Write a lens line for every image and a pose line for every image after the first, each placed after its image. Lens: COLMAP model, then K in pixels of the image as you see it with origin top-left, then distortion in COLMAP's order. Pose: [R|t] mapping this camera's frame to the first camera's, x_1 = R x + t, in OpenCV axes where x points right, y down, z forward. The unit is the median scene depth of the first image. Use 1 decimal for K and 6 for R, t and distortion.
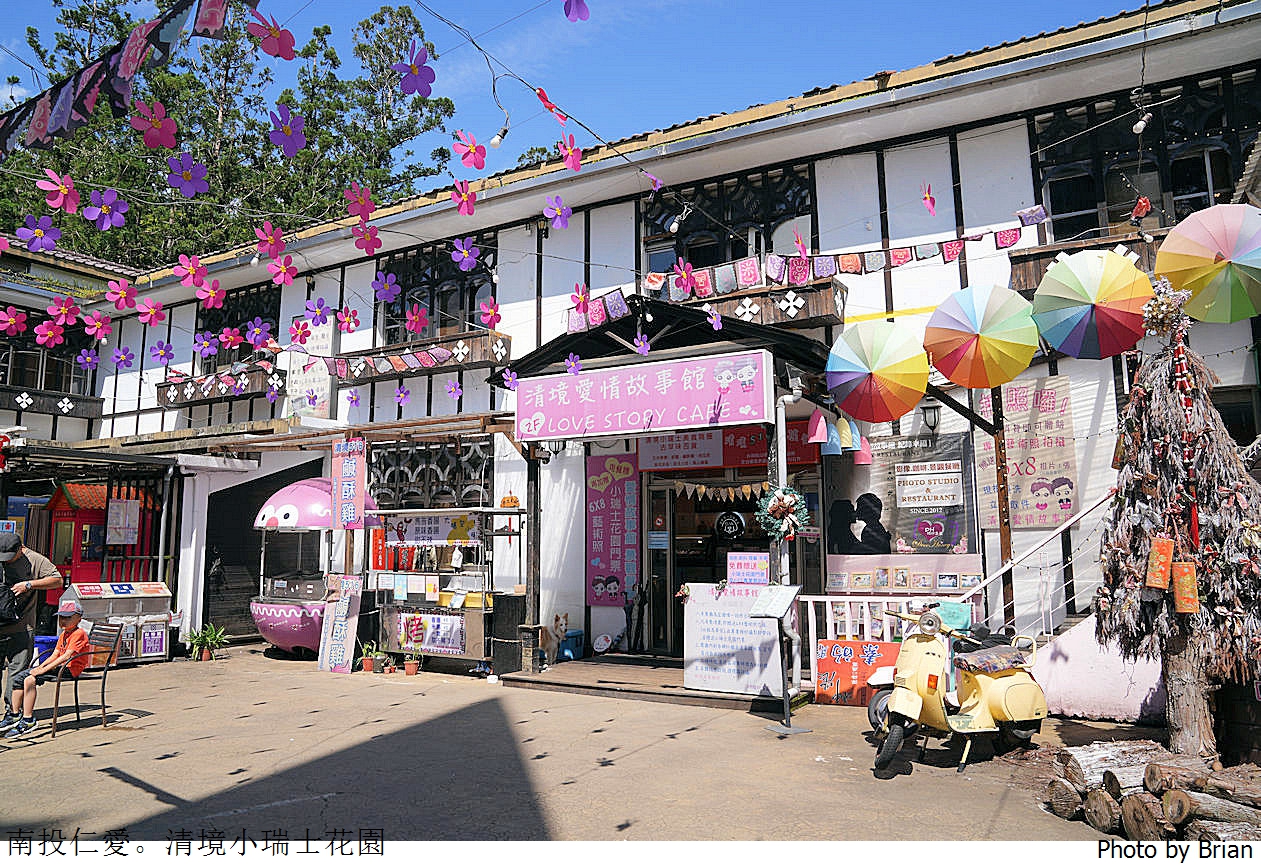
lens RADIAL K [[878.8, 0, 629.5], [0, 878.8, 429.2], [0, 0, 1]] dist [-0.079395, 0.055480]
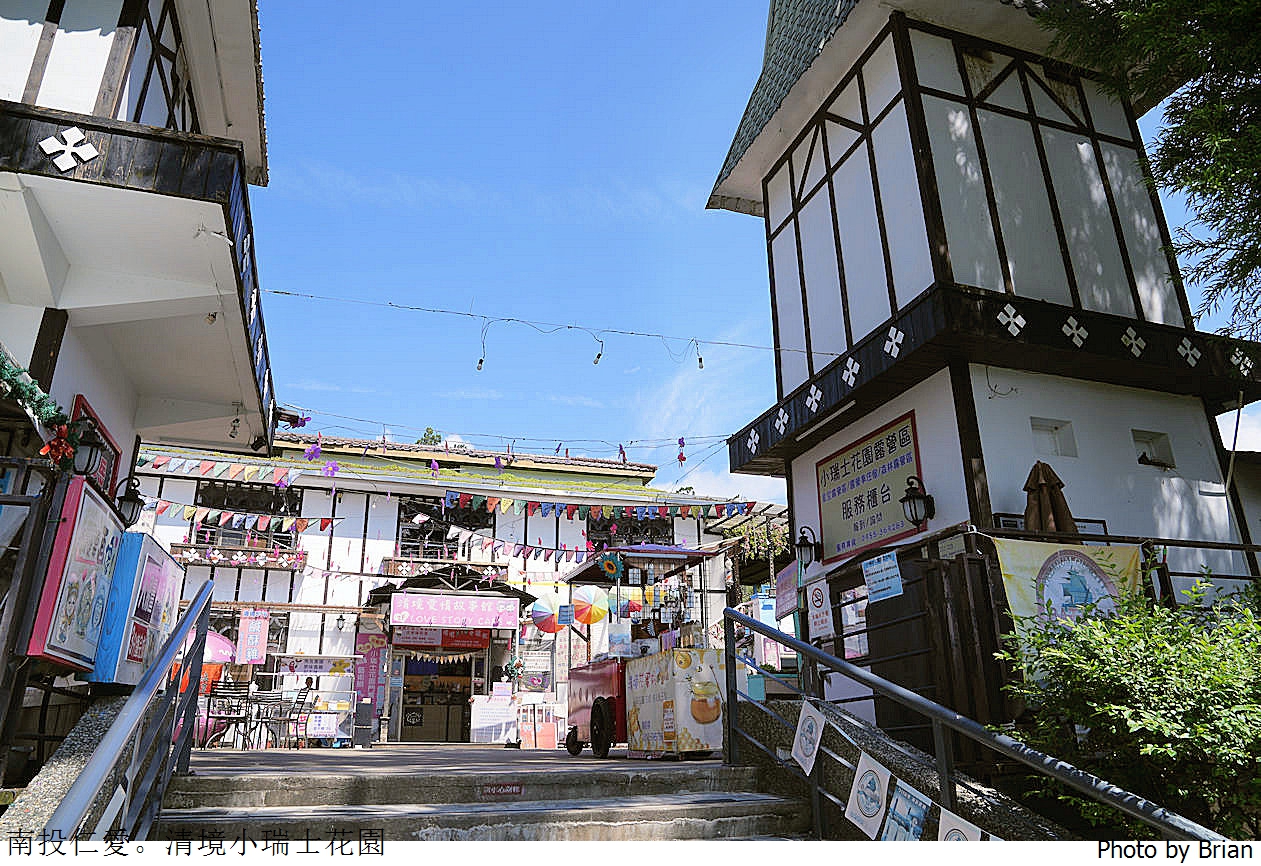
lens RADIAL K [[878.8, 0, 633.0], [0, 878.8, 424.0], [0, 0, 1]] dist [-0.079395, 0.055480]
pose [[0.680801, 0.254841, 0.686707, -1.209520], [-0.089598, 0.959458, -0.267232, 0.055667], [-0.726968, 0.120404, 0.676033, -0.804760]]
